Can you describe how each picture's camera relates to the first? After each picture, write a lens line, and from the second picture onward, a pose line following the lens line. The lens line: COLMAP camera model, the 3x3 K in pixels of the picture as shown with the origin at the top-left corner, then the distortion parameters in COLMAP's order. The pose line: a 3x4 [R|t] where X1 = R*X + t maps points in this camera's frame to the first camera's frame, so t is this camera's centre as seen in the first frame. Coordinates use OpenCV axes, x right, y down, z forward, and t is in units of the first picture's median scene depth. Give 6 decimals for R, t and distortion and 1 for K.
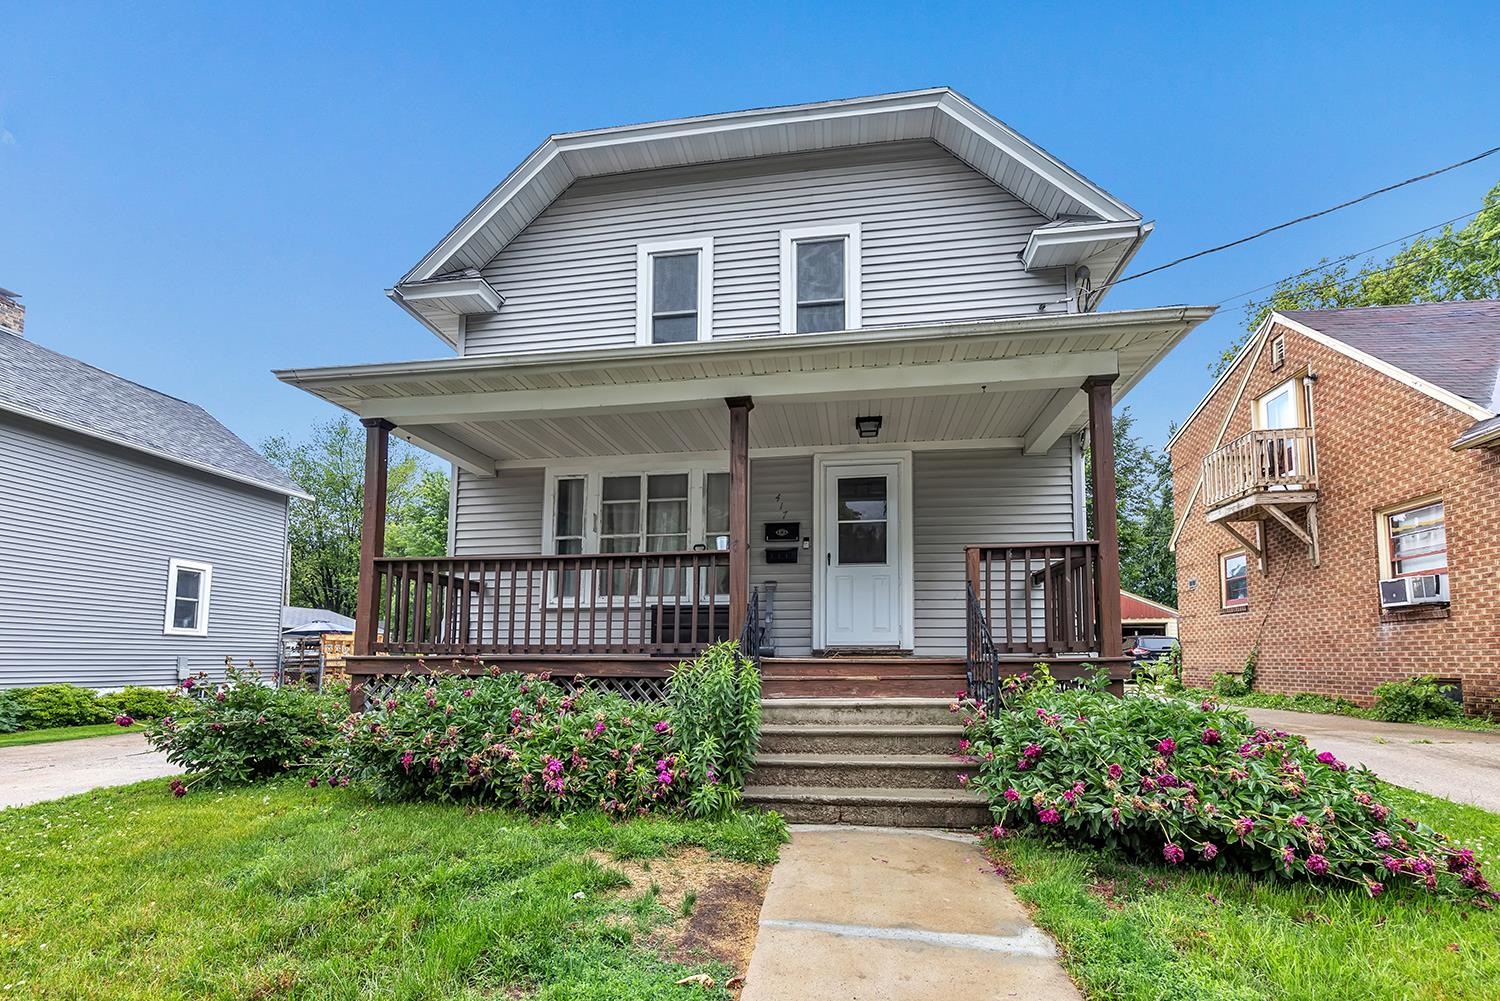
lens RADIAL K [[686.1, 0, 738.1], [0, 686.1, 561.3], [0, 0, 1]] dist [-0.005503, -0.000460]
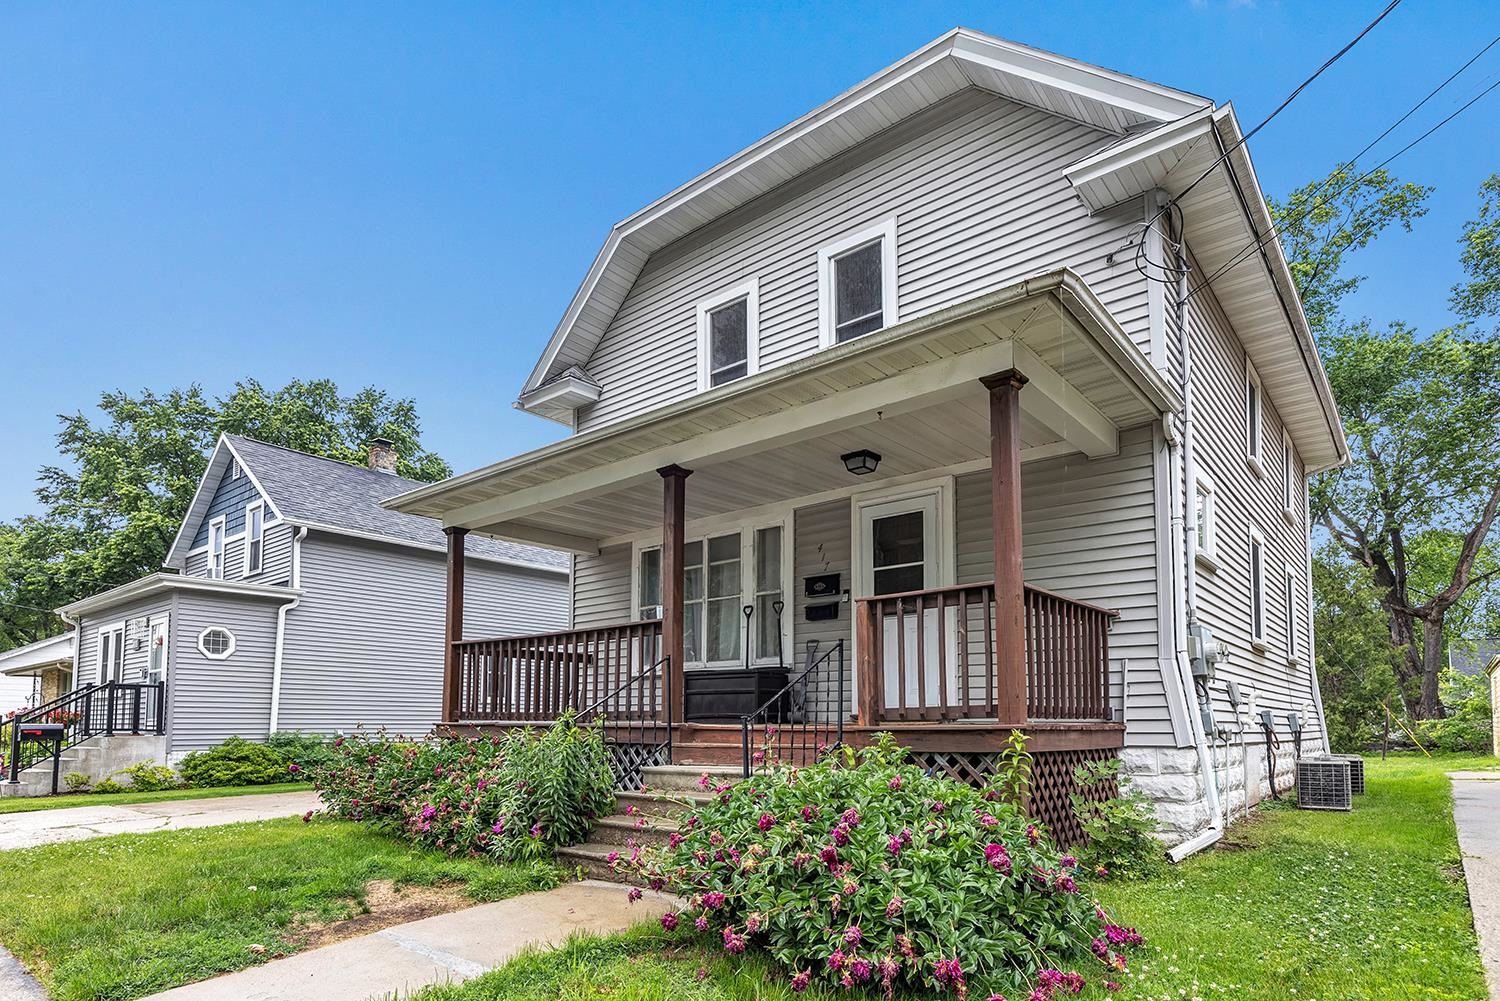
lens RADIAL K [[812.3, 0, 718.2], [0, 812.3, 602.8], [0, 0, 1]] dist [0.007667, -0.000878]
pose [[0.851843, -0.074473, -0.518476, 0.495741], [0.071309, 0.997114, -0.026065, -0.002100], [0.518921, -0.014769, 0.854695, 0.008218]]
